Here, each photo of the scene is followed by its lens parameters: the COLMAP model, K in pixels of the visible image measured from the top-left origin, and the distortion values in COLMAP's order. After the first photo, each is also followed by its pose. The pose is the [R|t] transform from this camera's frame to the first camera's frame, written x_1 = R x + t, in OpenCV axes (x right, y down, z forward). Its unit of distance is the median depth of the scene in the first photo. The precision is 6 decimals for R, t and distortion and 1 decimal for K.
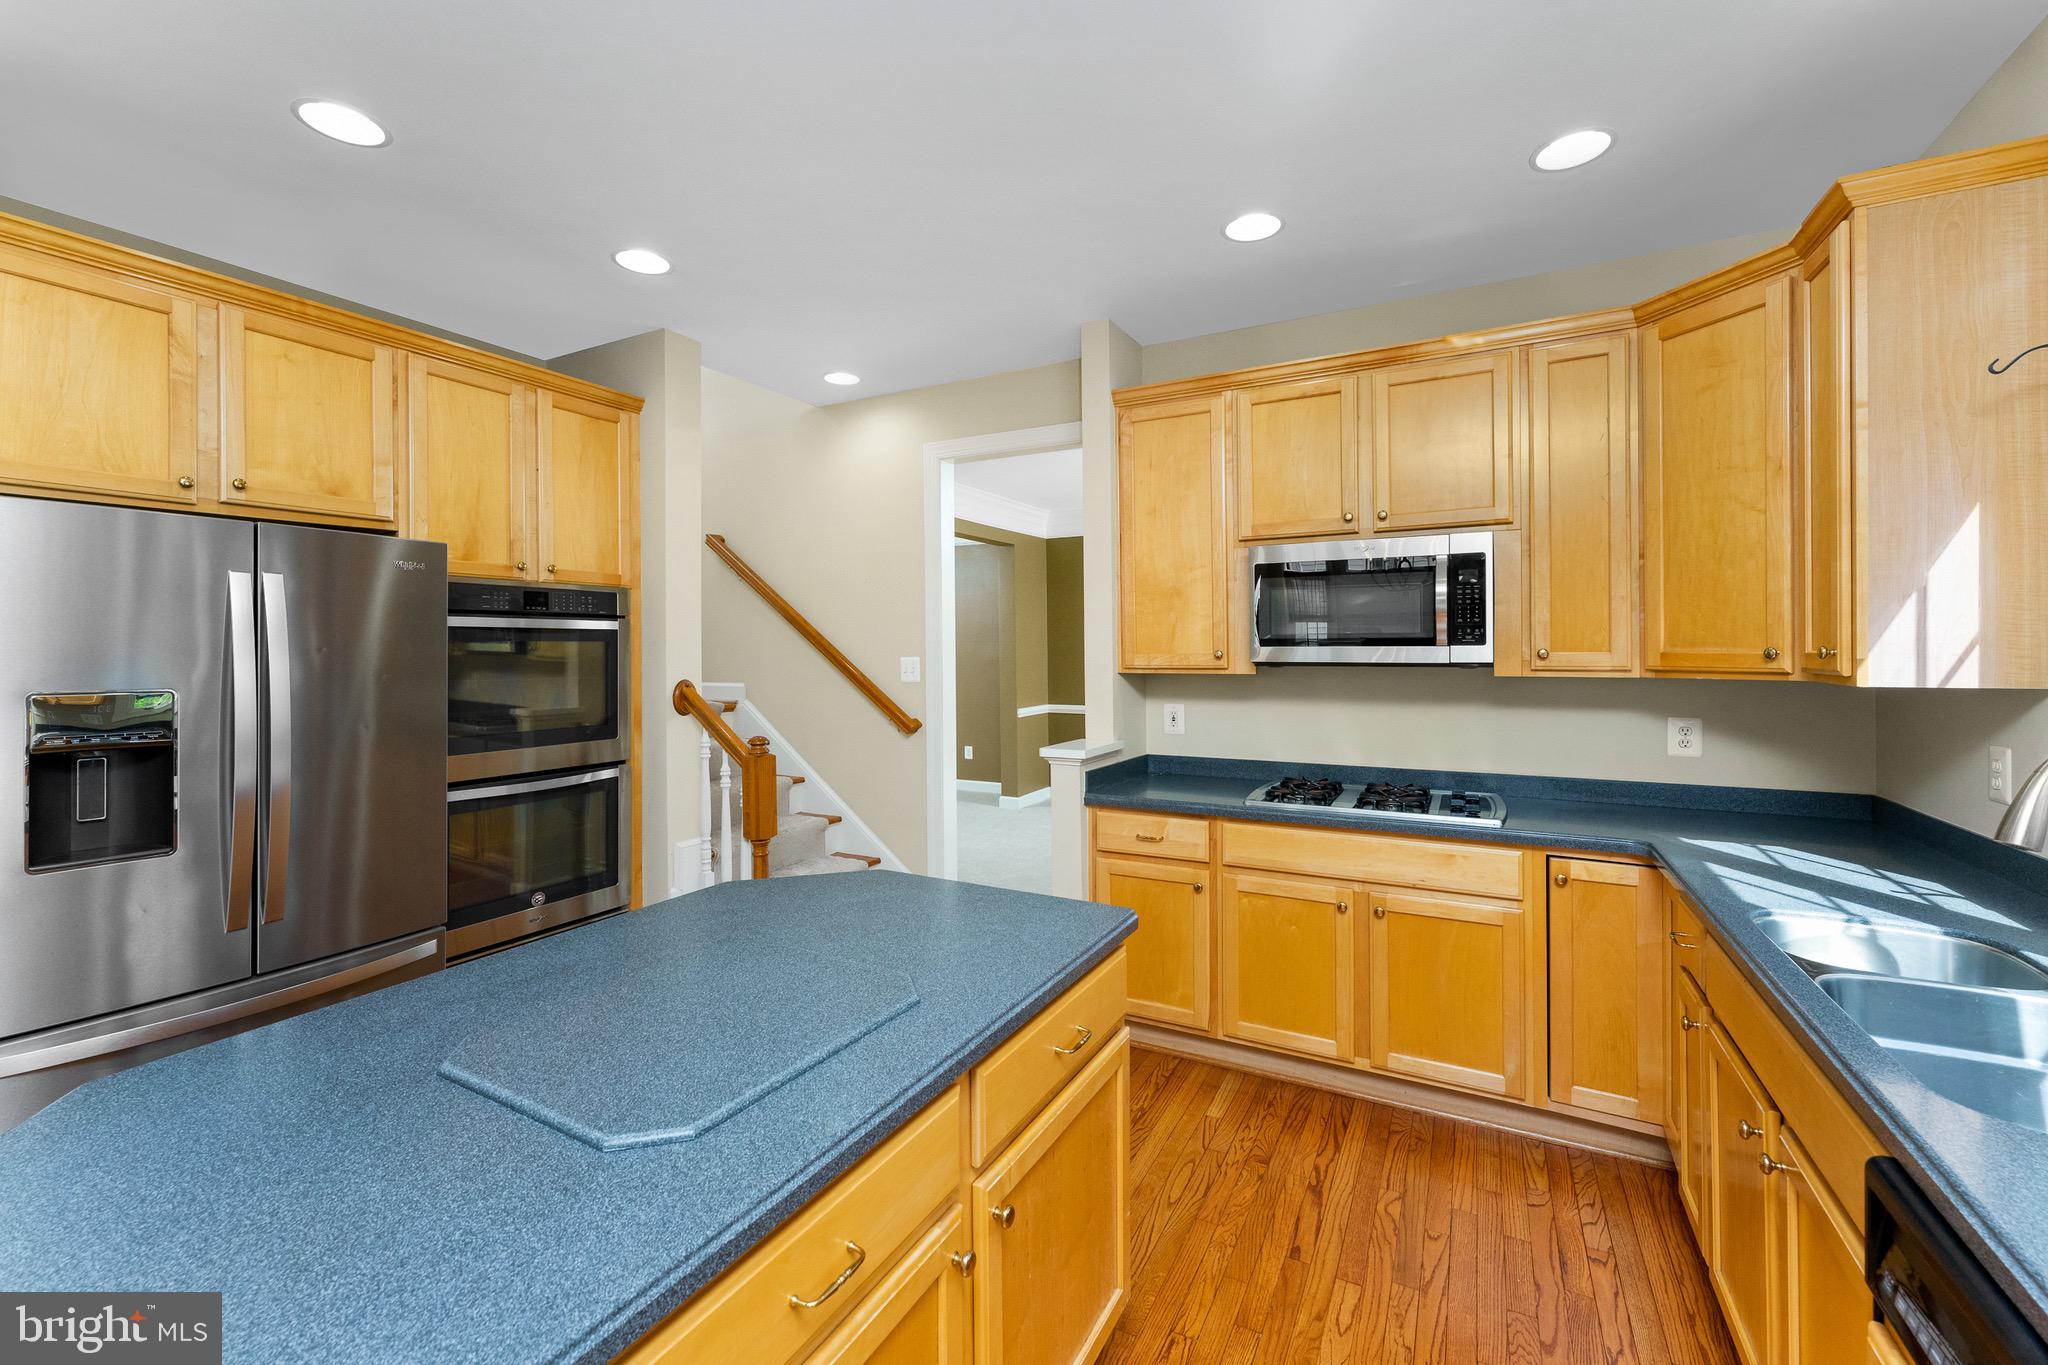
lens RADIAL K [[842.1, 0, 1011.5], [0, 842.1, 651.8], [0, 0, 1]] dist [0.001338, 0.000282]
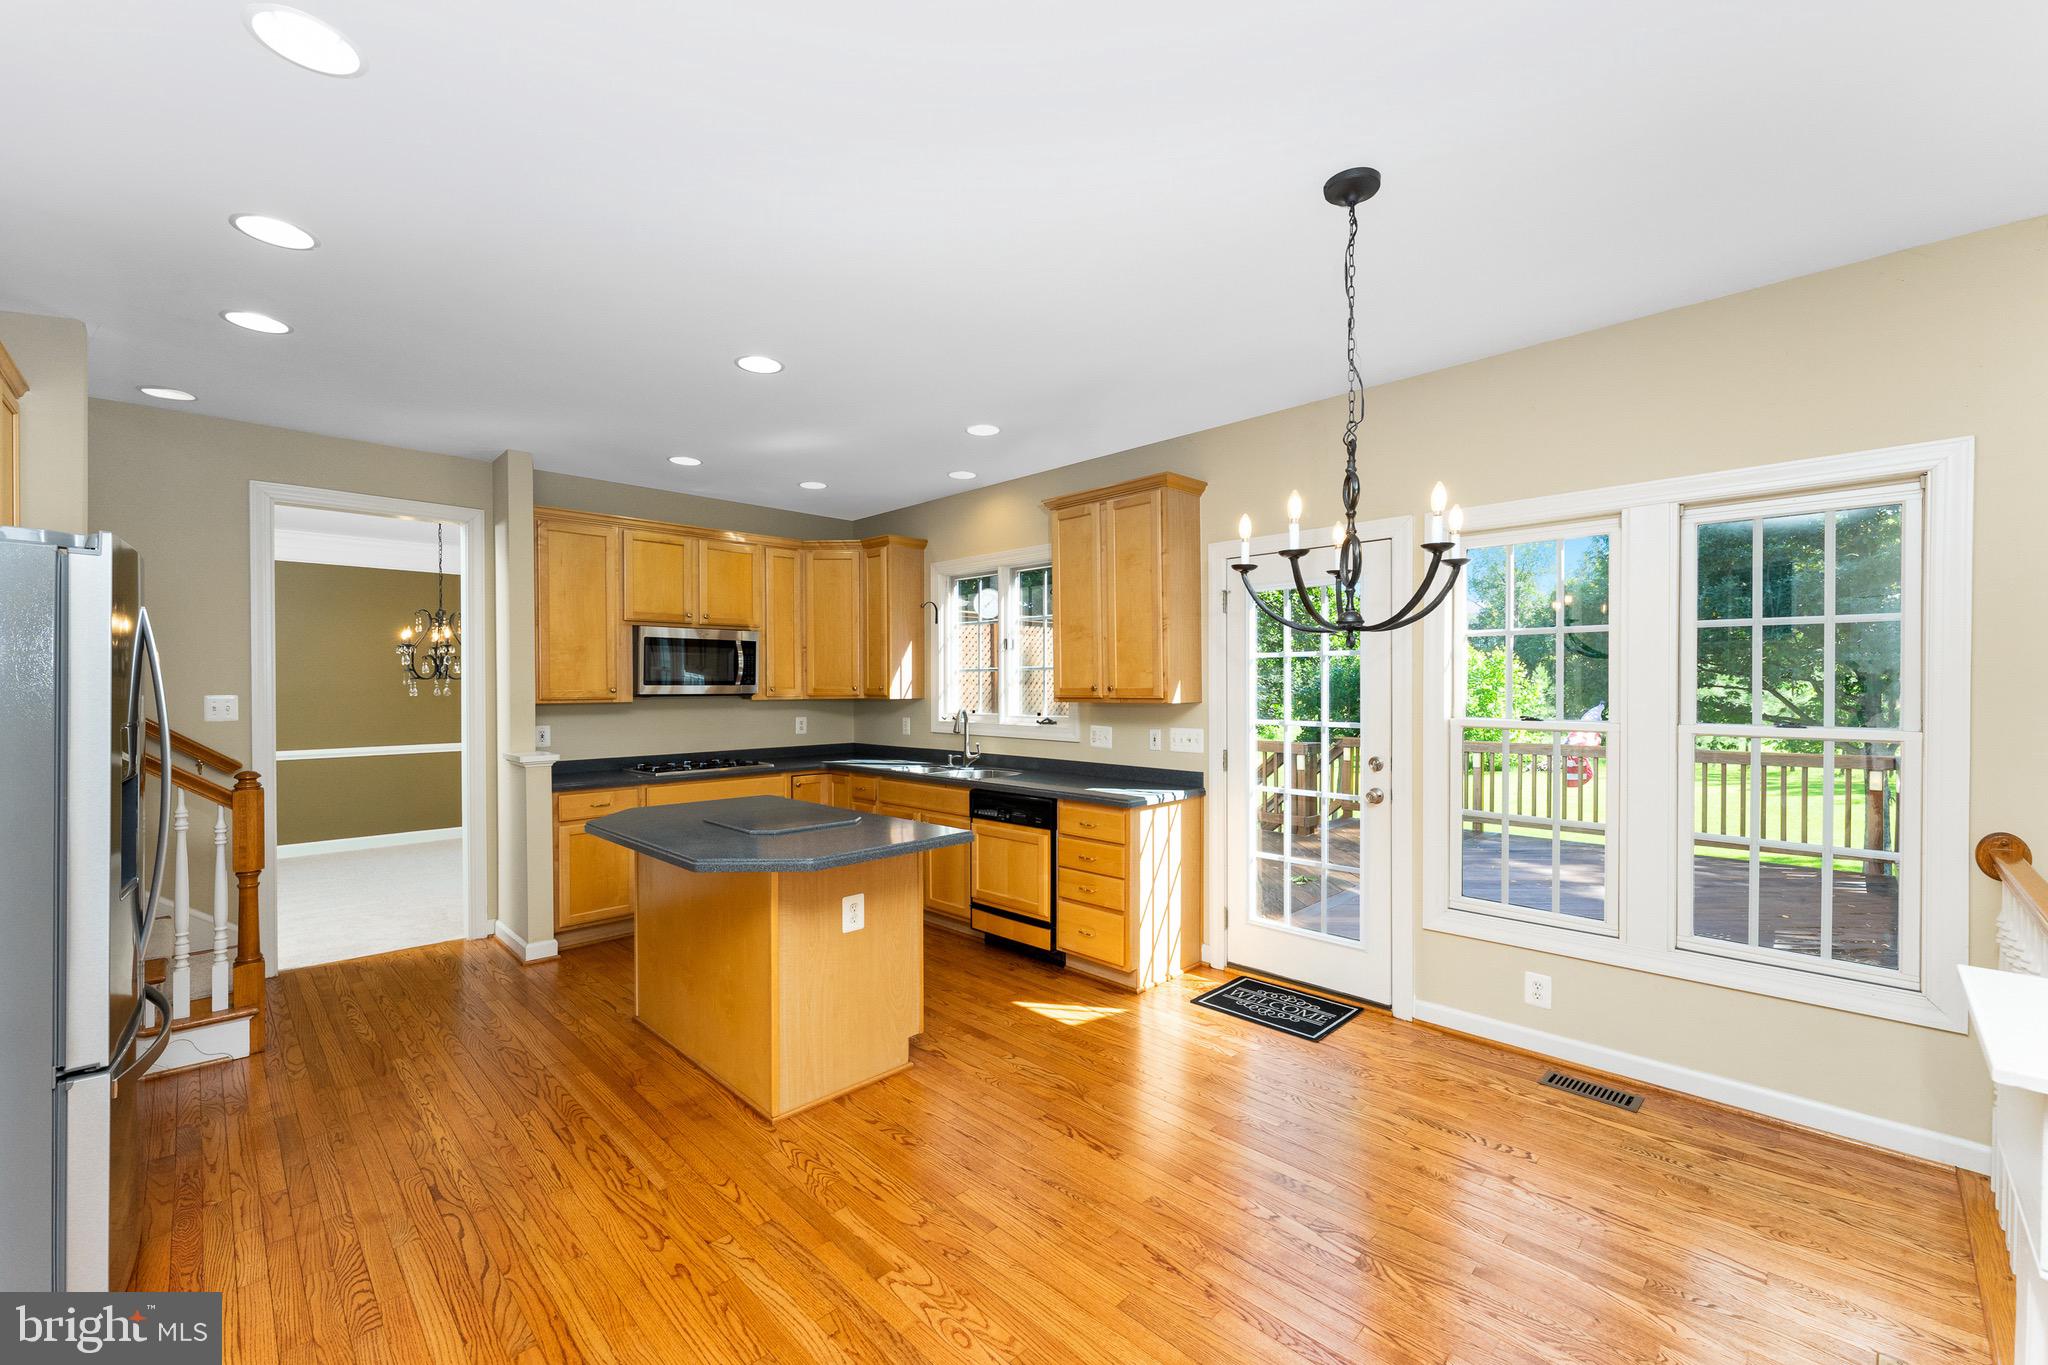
lens RADIAL K [[842.1, 0, 1026.0], [0, 842.1, 683.4], [0, 0, 1]] dist [0.001338, 0.000282]
pose [[0.266929, -0.000492, 0.963716, -1.172666], [-0.004385, 0.999989, 0.001725, -0.016424], [-0.963706, -0.004687, 0.266924, -0.203040]]
